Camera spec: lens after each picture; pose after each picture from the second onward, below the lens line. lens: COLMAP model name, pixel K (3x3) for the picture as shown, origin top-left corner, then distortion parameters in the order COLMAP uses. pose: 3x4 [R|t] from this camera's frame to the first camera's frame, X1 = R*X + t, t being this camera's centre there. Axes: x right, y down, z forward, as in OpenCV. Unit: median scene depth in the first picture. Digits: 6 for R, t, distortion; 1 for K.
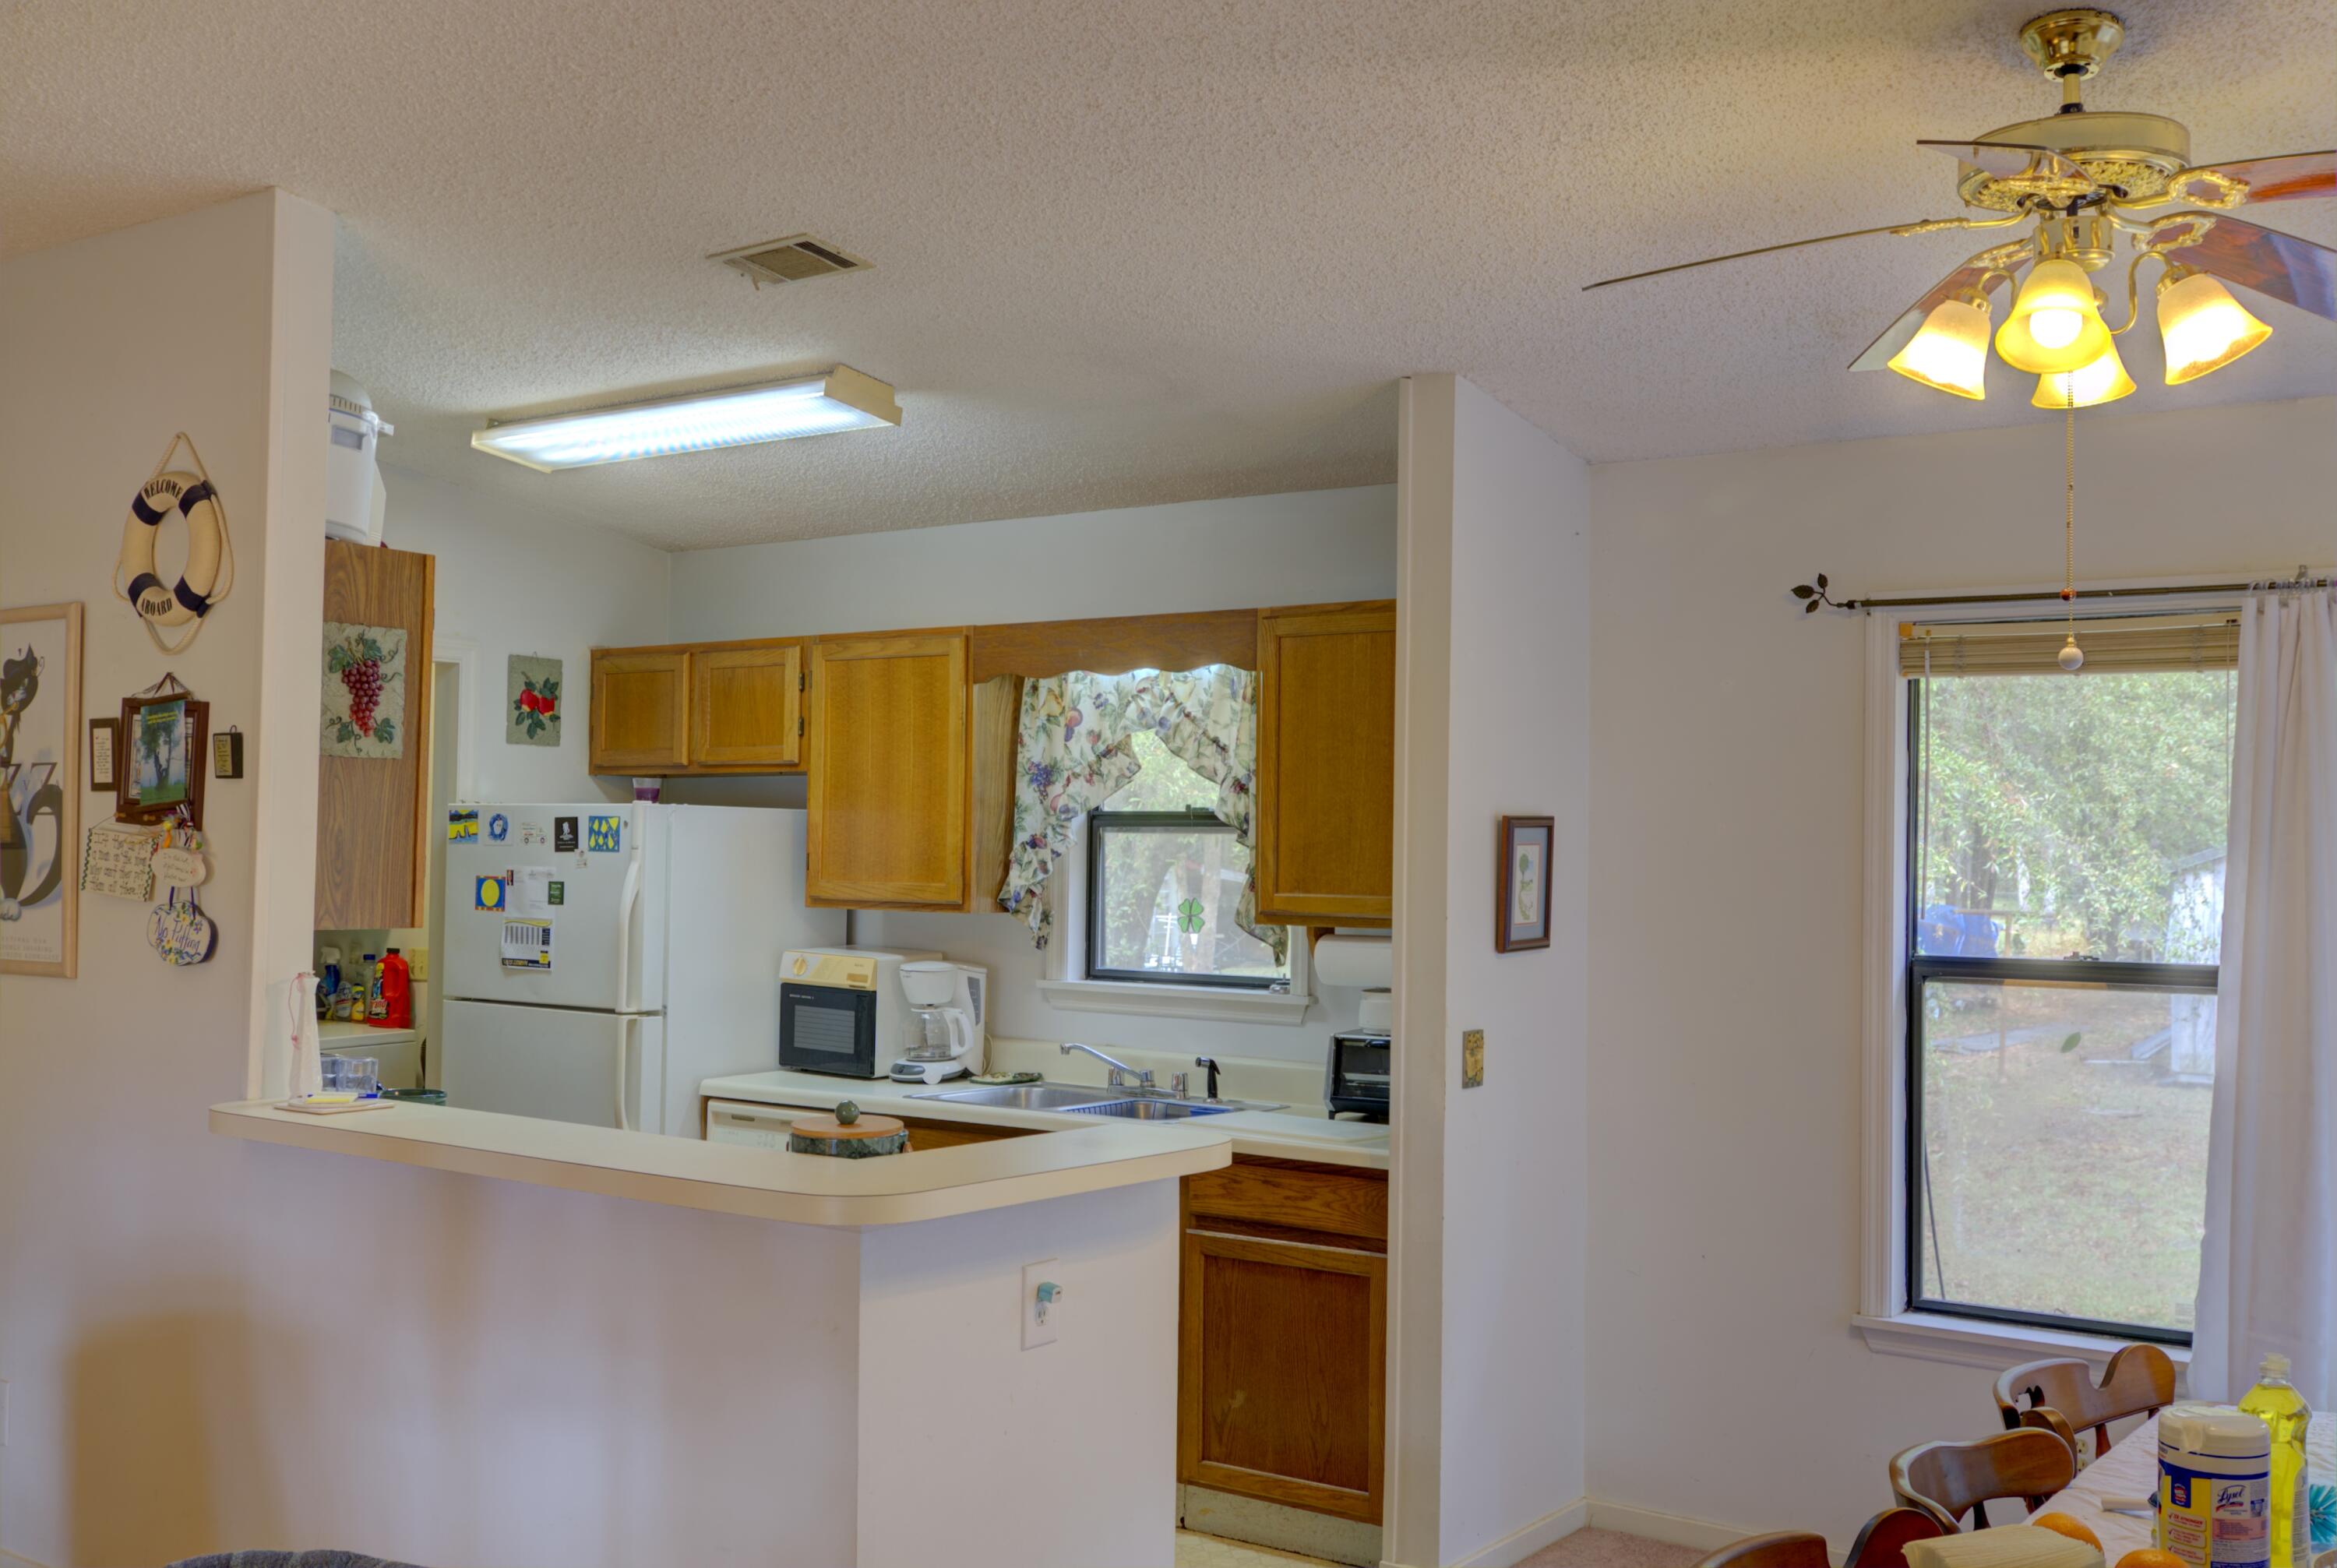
lens RADIAL K [[2351.0, 0, 1167.1], [0, 2351.0, 784.1], [0, 0, 1]] dist [0.011331, 0.000000]
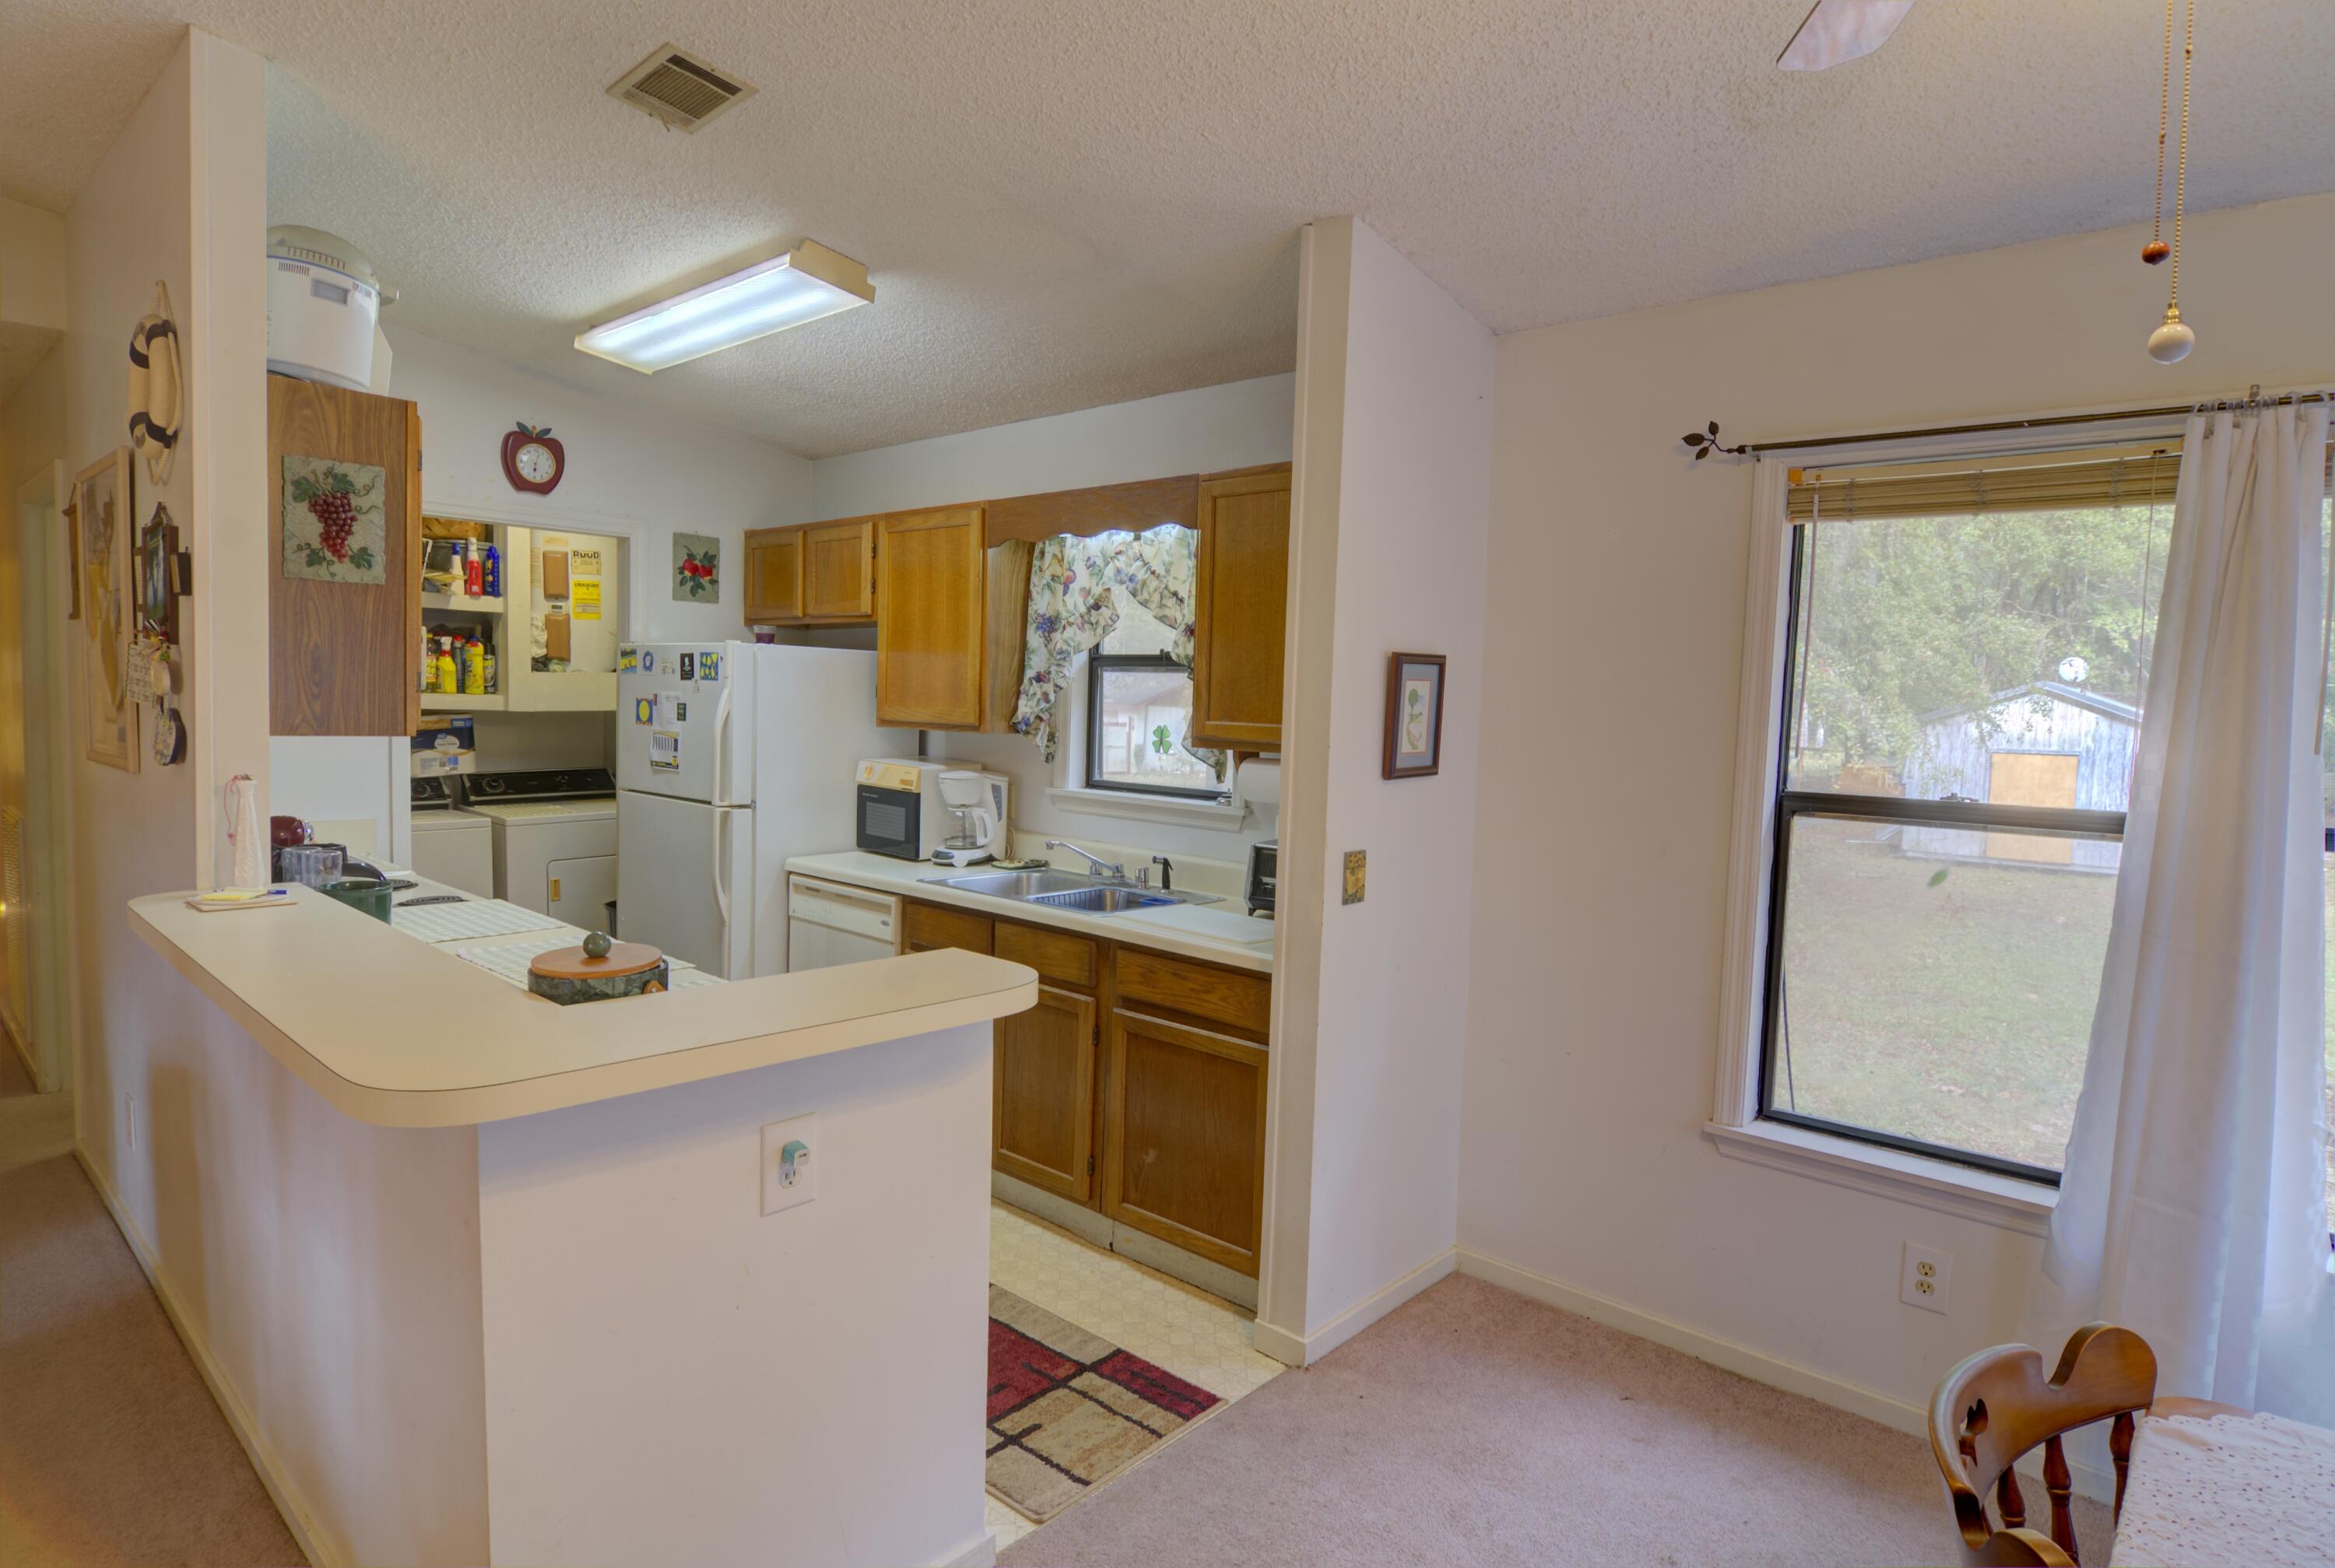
lens RADIAL K [[1257.6, 0, 1173.4], [0, 1257.6, 786.1], [0, 0, 1]] dist [-0.007724, -0.003945]
pose [[0.993621, 0.024391, -0.110097, 0.104905], [-0.013886, 0.995362, 0.095192, 0.020544], [0.111908, -0.093056, 0.989352, 0.404425]]
